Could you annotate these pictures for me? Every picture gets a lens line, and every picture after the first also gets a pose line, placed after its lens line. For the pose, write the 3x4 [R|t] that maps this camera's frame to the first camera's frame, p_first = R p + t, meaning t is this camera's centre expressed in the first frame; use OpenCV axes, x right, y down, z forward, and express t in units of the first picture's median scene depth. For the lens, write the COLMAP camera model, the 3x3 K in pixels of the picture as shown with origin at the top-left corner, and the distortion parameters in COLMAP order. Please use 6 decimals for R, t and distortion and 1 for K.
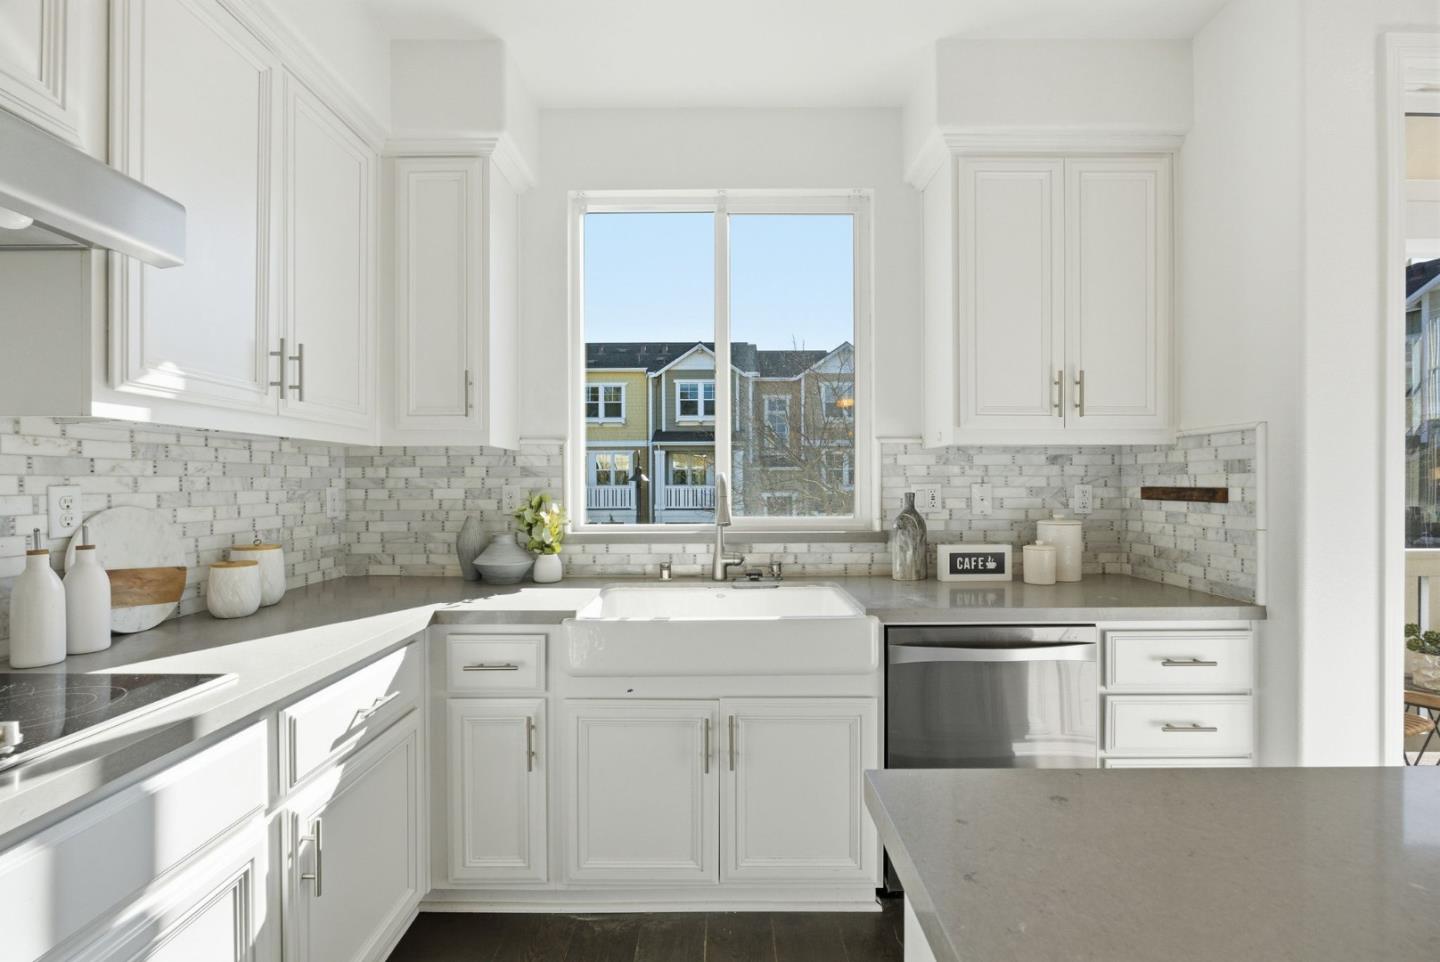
lens RADIAL K [[639.3, 0, 720.0], [0, 639.3, 481.0], [0, 0, 1]] dist [0.000449, 0.000907]
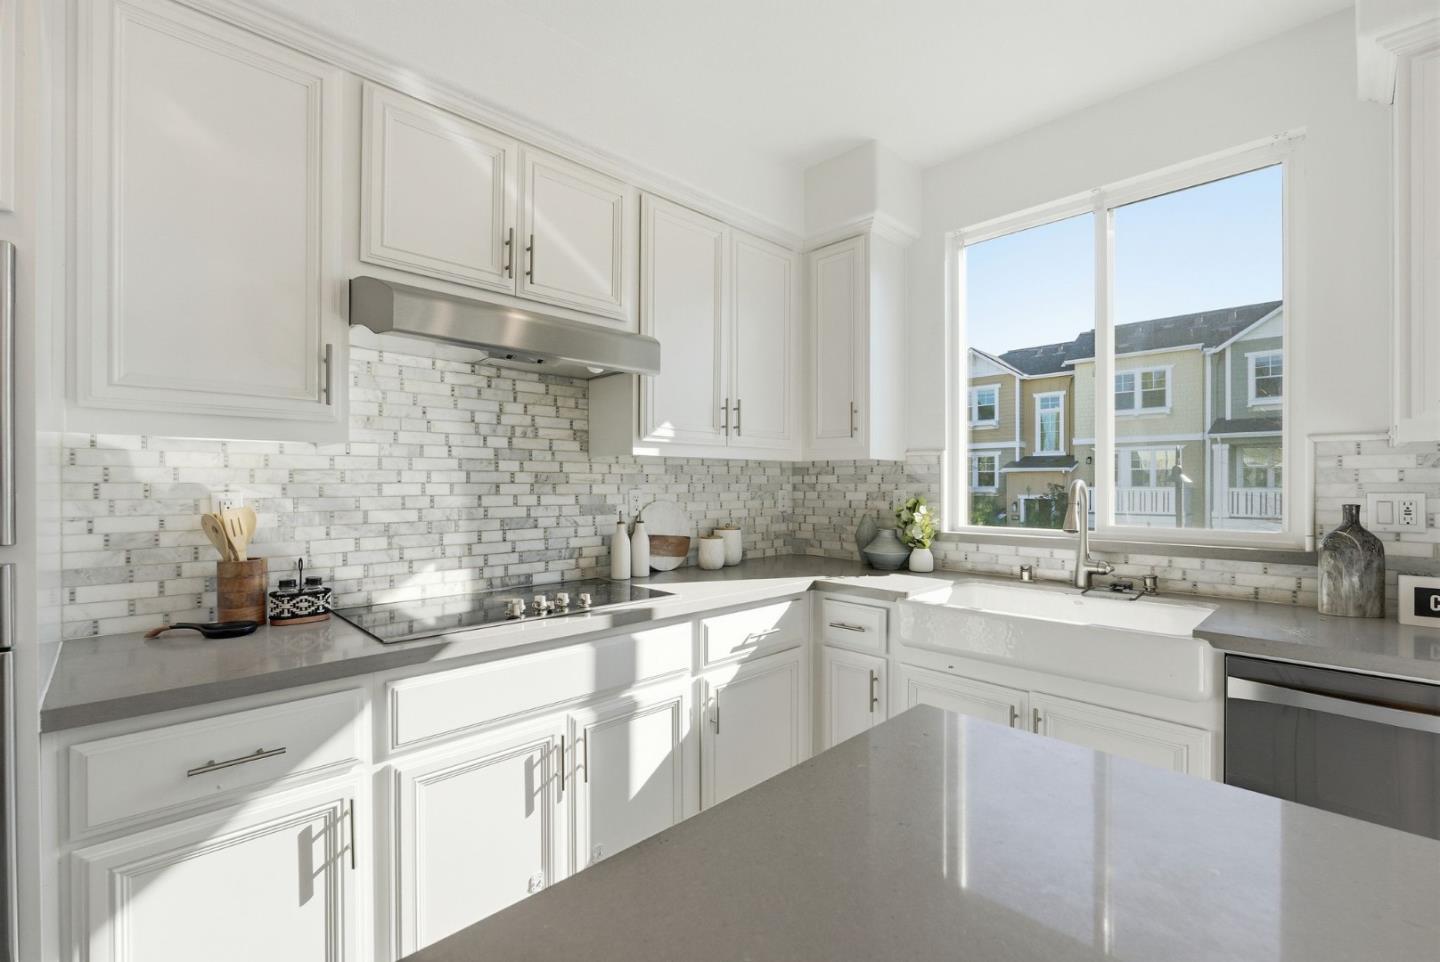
lens RADIAL K [[639.3, 0, 720.0], [0, 639.3, 481.0], [0, 0, 1]] dist [0.000449, 0.000907]
pose [[0.701567, -0.000002, -0.712603, 0.324113], [-0.000185, 1.000000, -0.000185, -0.010594], [0.712603, 0.000262, 0.701567, -0.101182]]
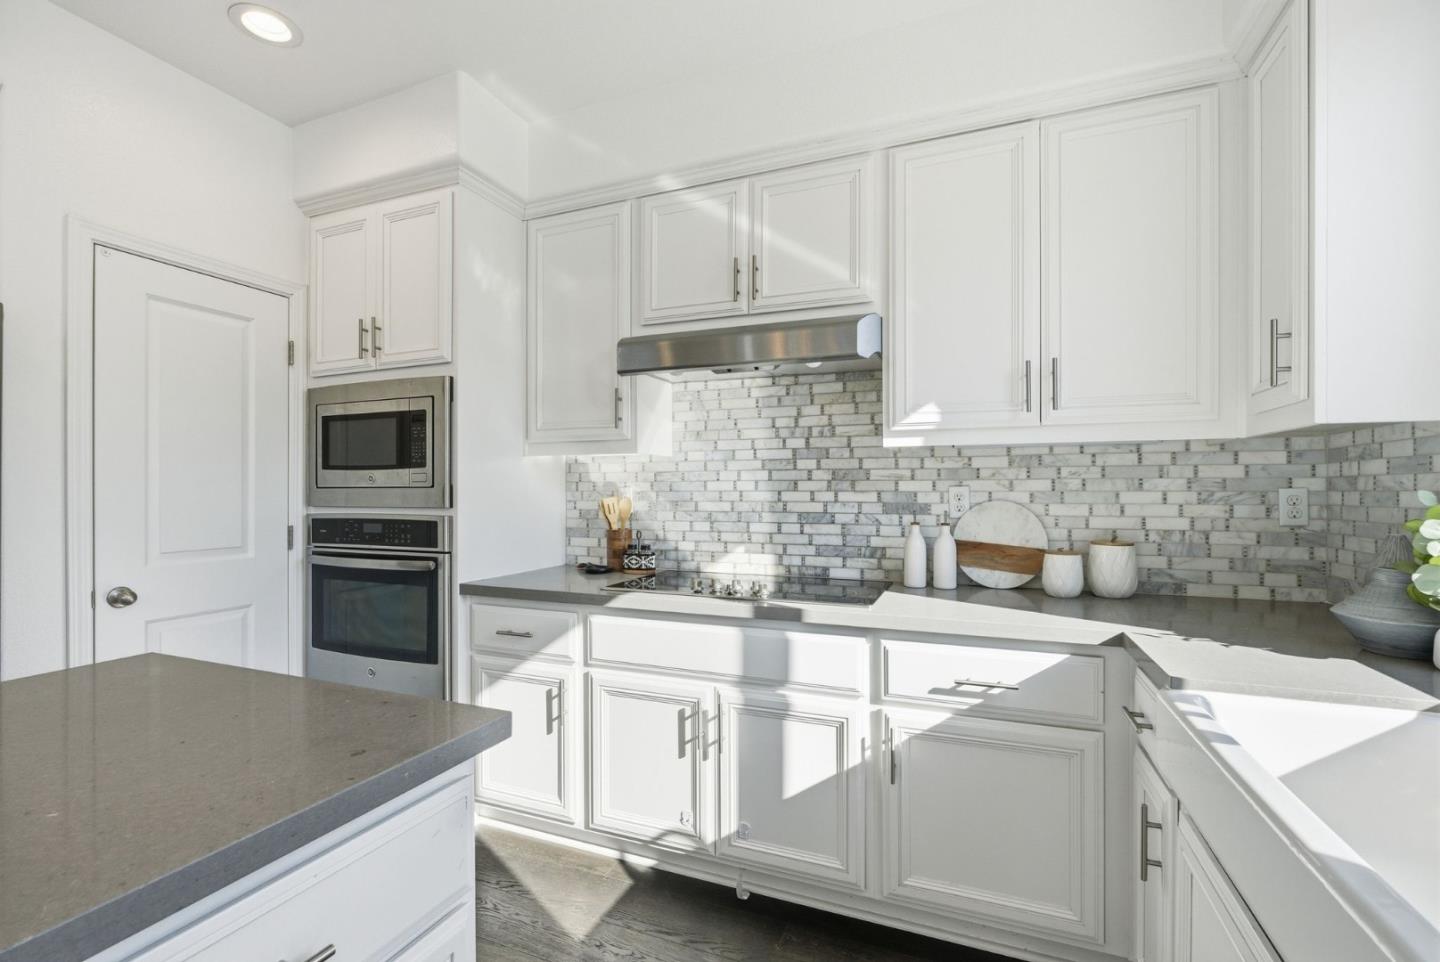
lens RADIAL K [[641.3, 0, 720.0], [0, 641.3, 485.9], [0, 0, 1]] dist [-0.000631, 0.000154]
pose [[-0.373954, -0.002253, -0.927445, 0.443816], [0.004917, 0.999978, -0.004412, 0.006716], [0.927434, -0.006210, -0.373934, 0.659492]]
